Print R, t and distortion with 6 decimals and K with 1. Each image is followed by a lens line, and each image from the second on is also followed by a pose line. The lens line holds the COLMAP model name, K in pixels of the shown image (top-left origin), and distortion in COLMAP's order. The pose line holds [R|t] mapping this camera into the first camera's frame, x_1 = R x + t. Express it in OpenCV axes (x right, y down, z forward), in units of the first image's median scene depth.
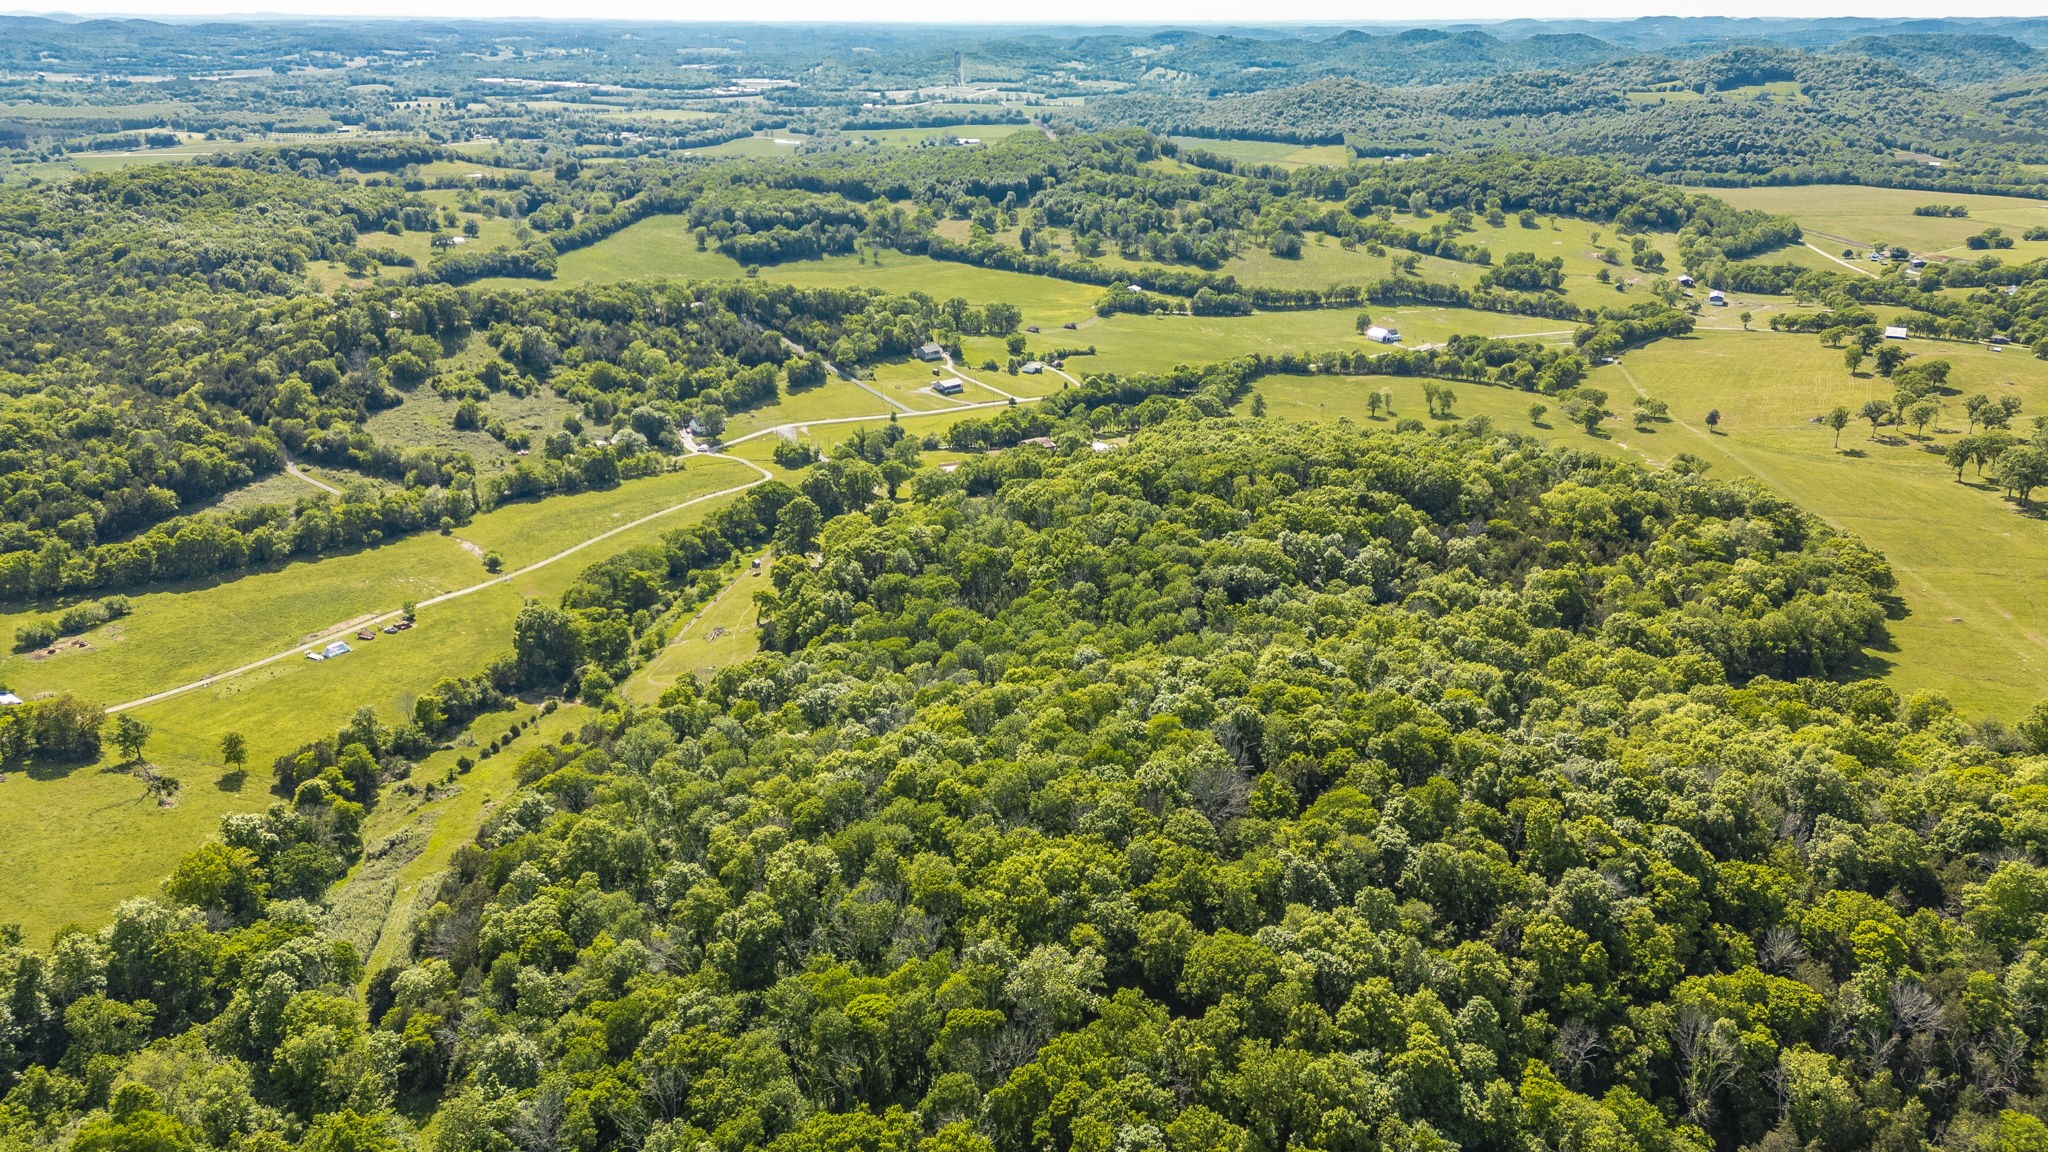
lens RADIAL K [[1459.9, 0, 1051.5], [0, 1459.9, 581.5], [0, 0, 1]] dist [0.082726, -0.103342]
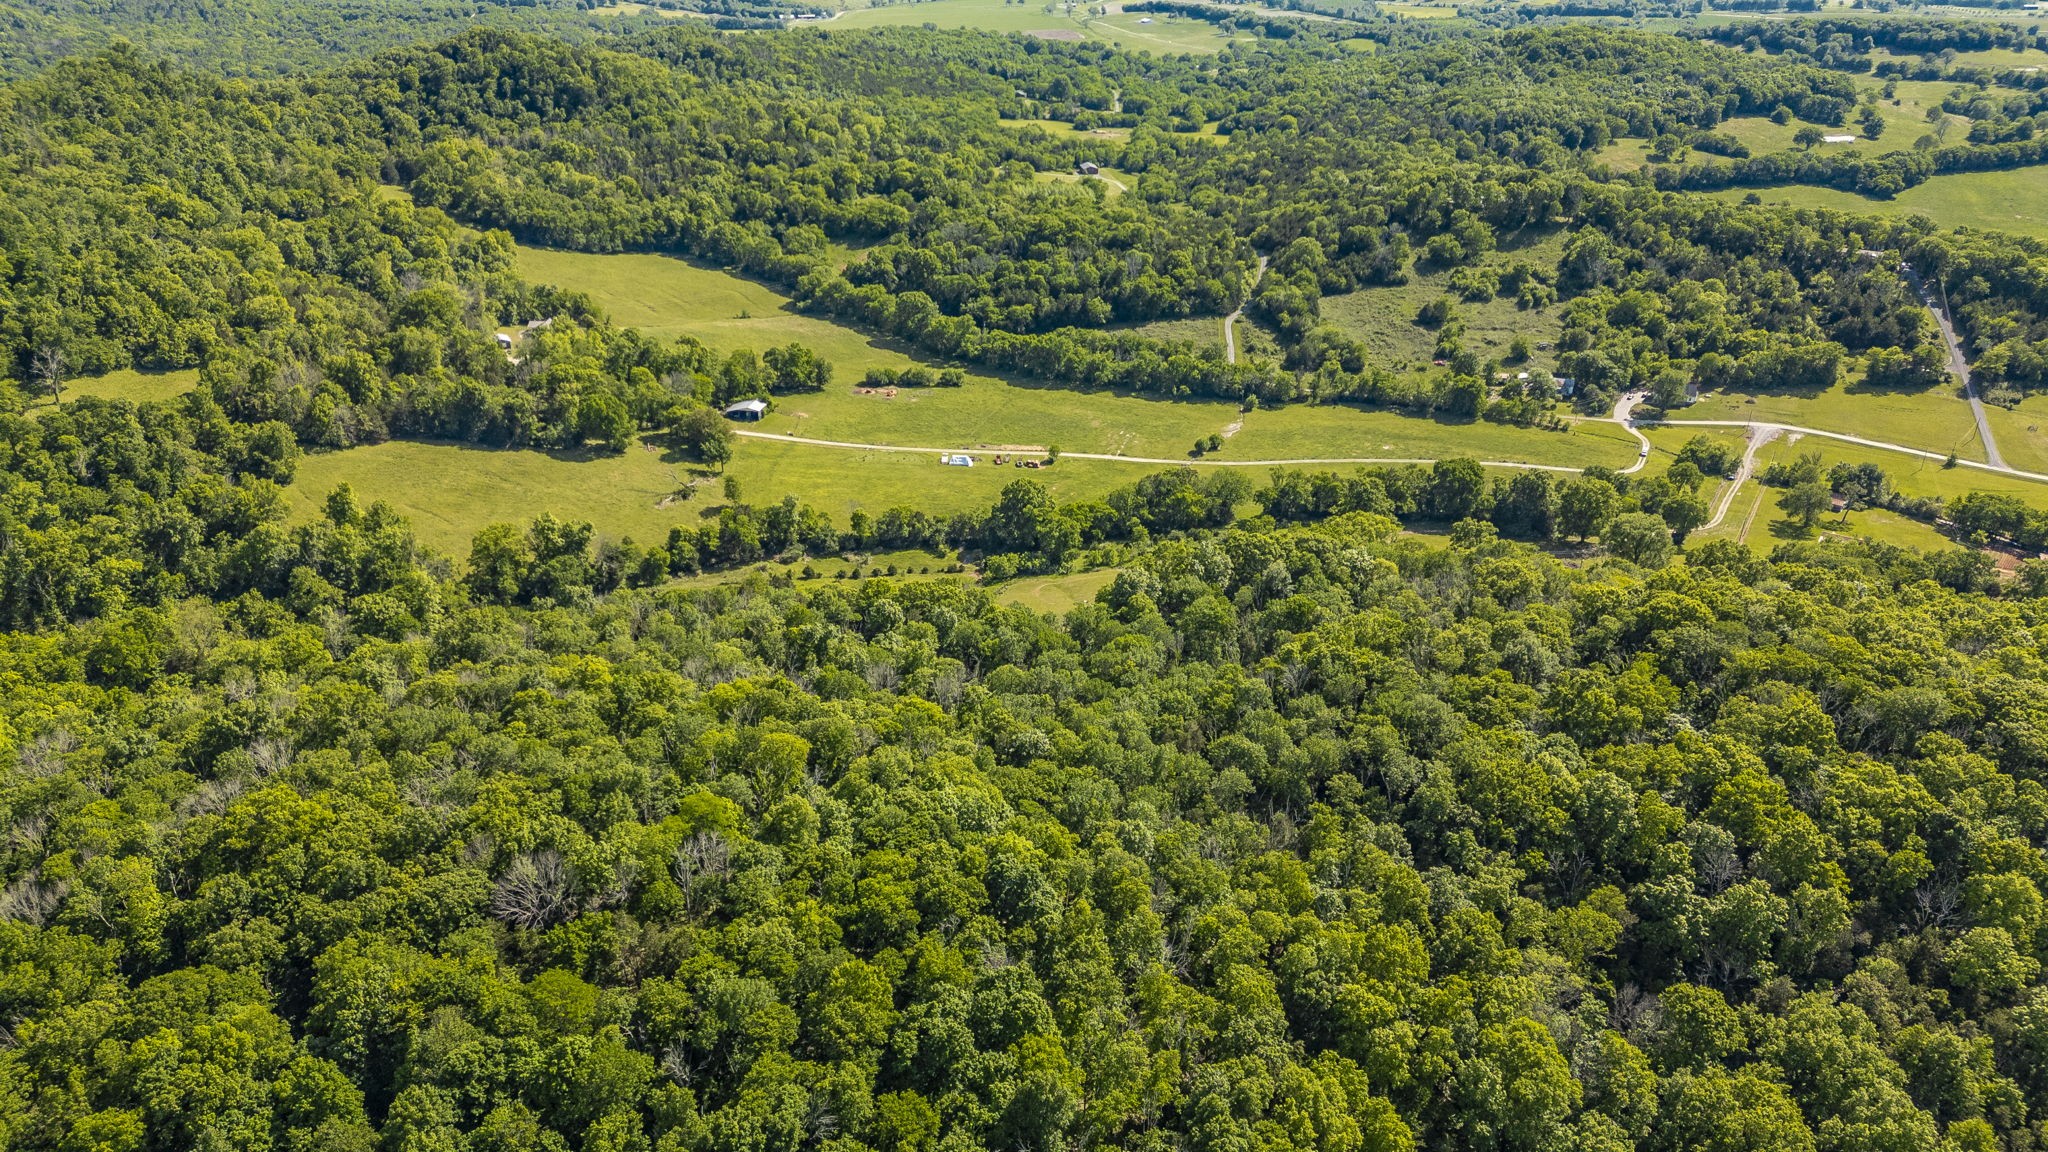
lens RADIAL K [[1456.2, 0, 1018.4], [0, 1456.2, 574.9], [0, 0, 1]] dist [0.084194, -0.081291]
pose [[0.453024, 0.382330, -0.805353, 0.258167], [-0.319743, 0.912950, 0.253550, -0.094302], [0.832186, 0.142641, 0.535836, 0.250117]]
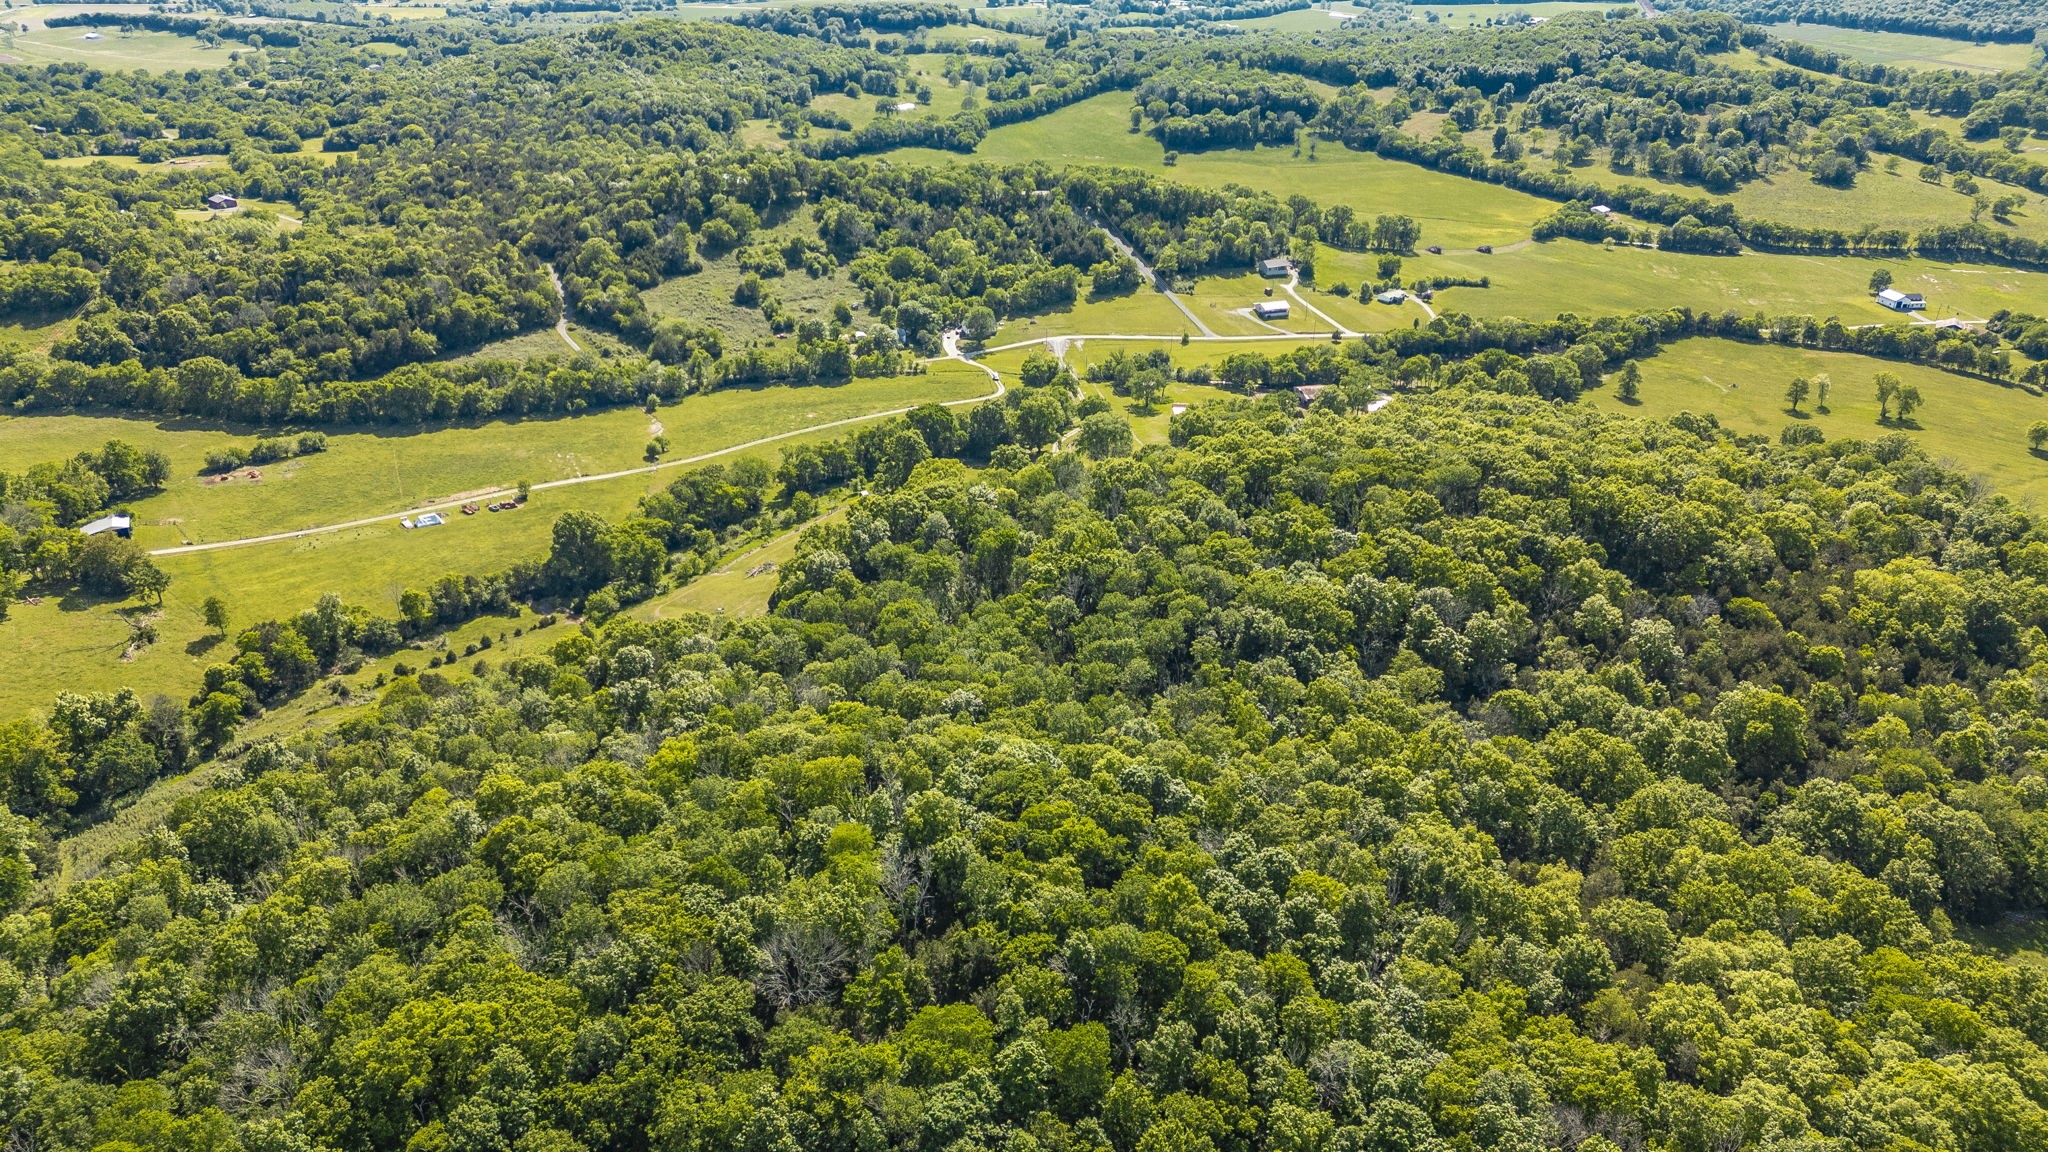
lens RADIAL K [[1469.3, 0, 1029.6], [0, 1469.3, 573.8], [0, 0, 1]] dist [0.081338, -0.100280]
pose [[0.914550, 0.176503, -0.363930, 0.146386], [-0.149993, 0.983605, 0.100112, -0.044575], [0.375634, -0.036971, 0.926031, 0.119593]]
